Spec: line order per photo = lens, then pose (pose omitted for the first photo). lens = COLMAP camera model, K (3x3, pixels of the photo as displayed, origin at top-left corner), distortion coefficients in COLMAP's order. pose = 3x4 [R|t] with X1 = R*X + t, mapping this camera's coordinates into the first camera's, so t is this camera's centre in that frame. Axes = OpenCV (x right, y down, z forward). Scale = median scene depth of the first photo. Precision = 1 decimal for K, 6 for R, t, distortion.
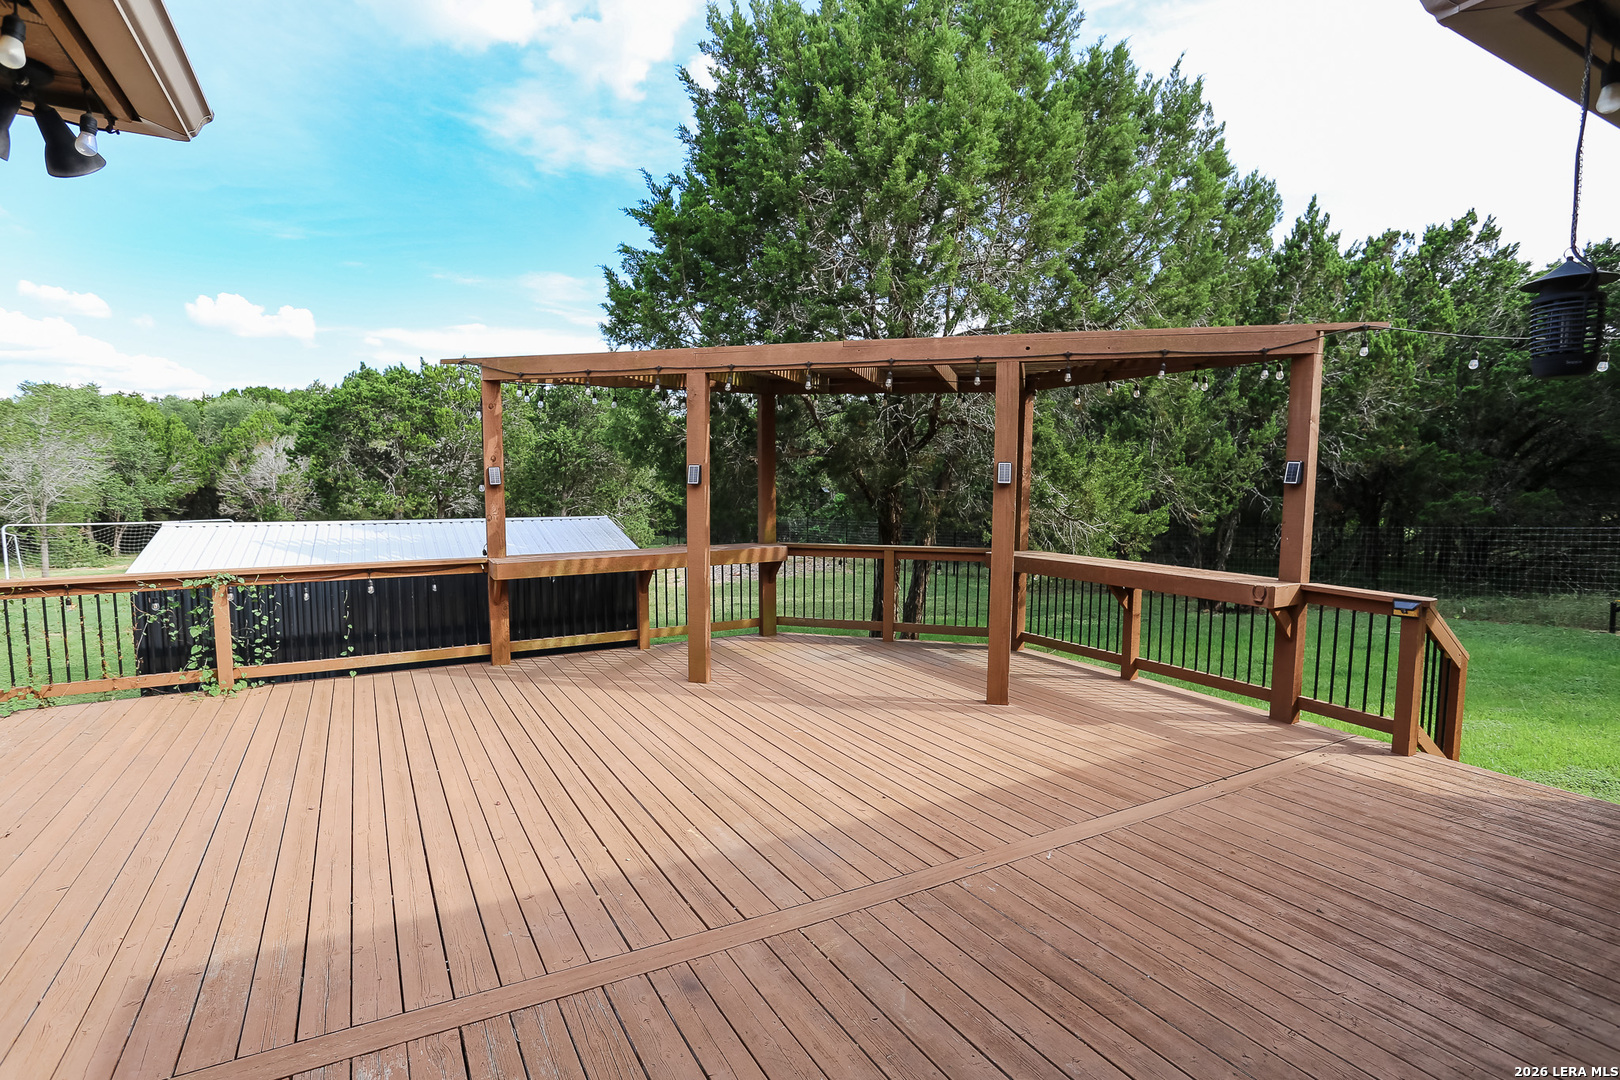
lens RADIAL K [[812.0, 0, 810.0], [0, 812.0, 540.0], [0, 0, 1]] dist [0.001147, 0.000155]
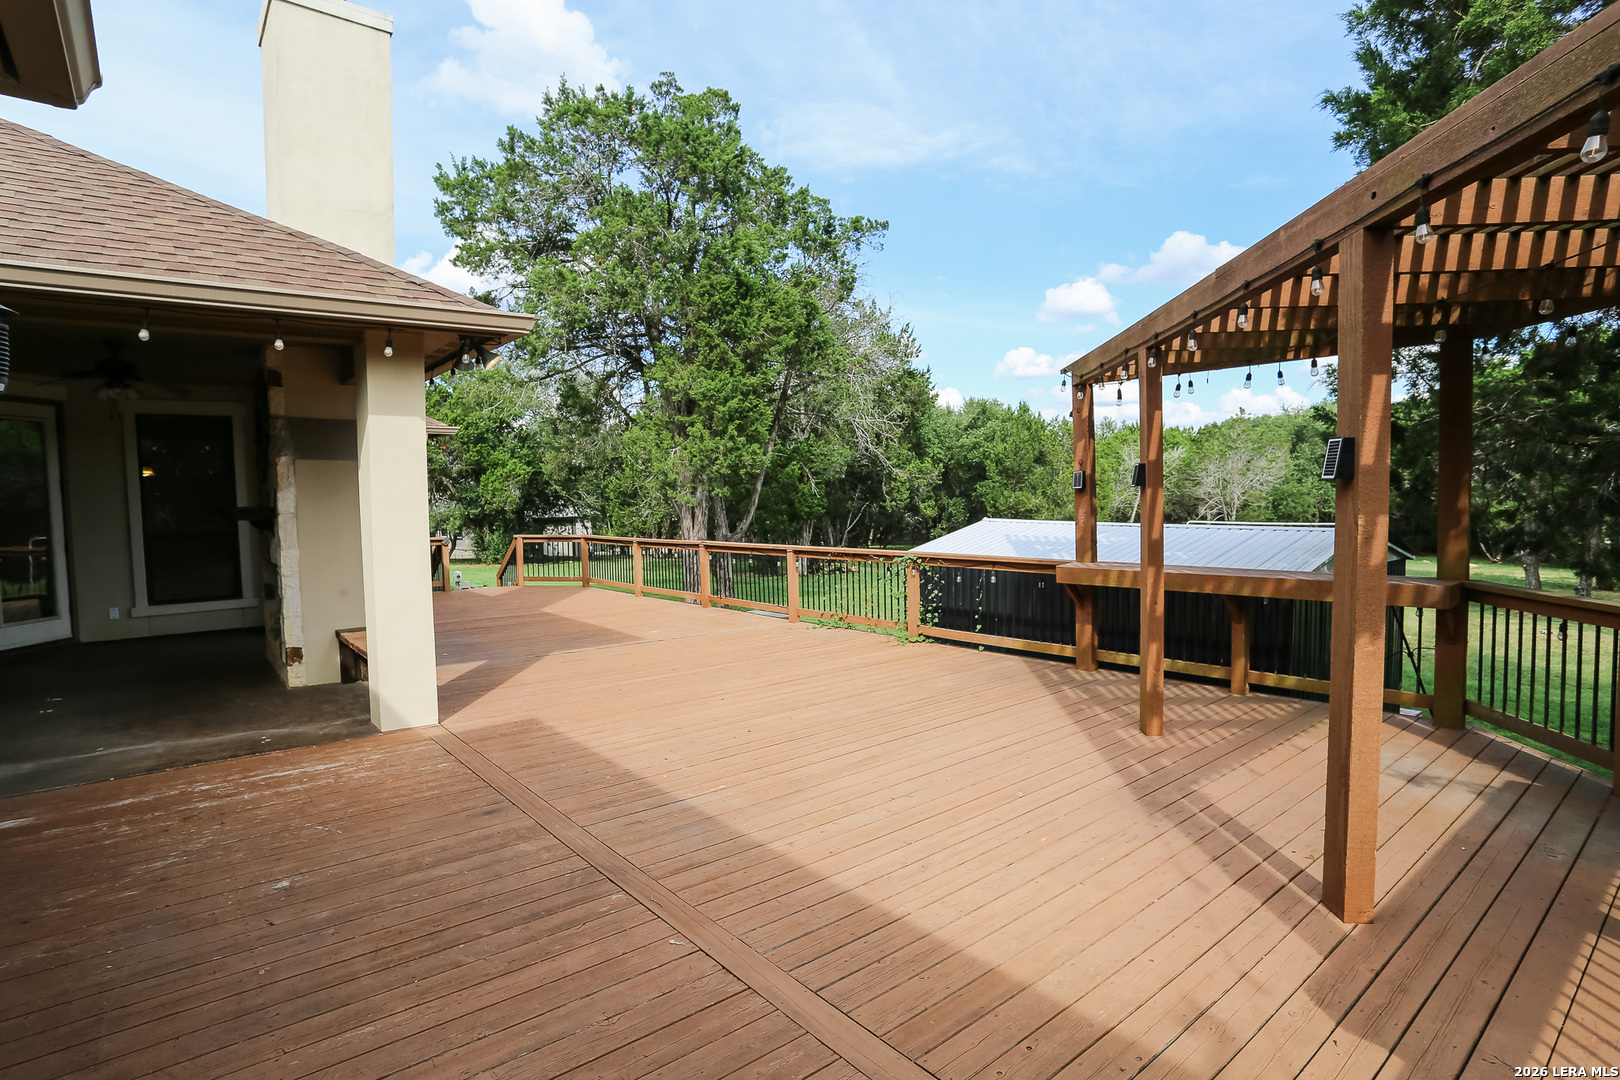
lens RADIAL K [[850.8, 0, 810.0], [0, 850.8, 540.0], [0, 0, 1]] dist [-0.055782, 0.000019]
pose [[0.148030, 0.038662, -0.988227, 0.655134], [-0.058932, 0.997805, 0.030209, -0.017082], [0.987225, 0.053766, 0.149984, 0.590331]]
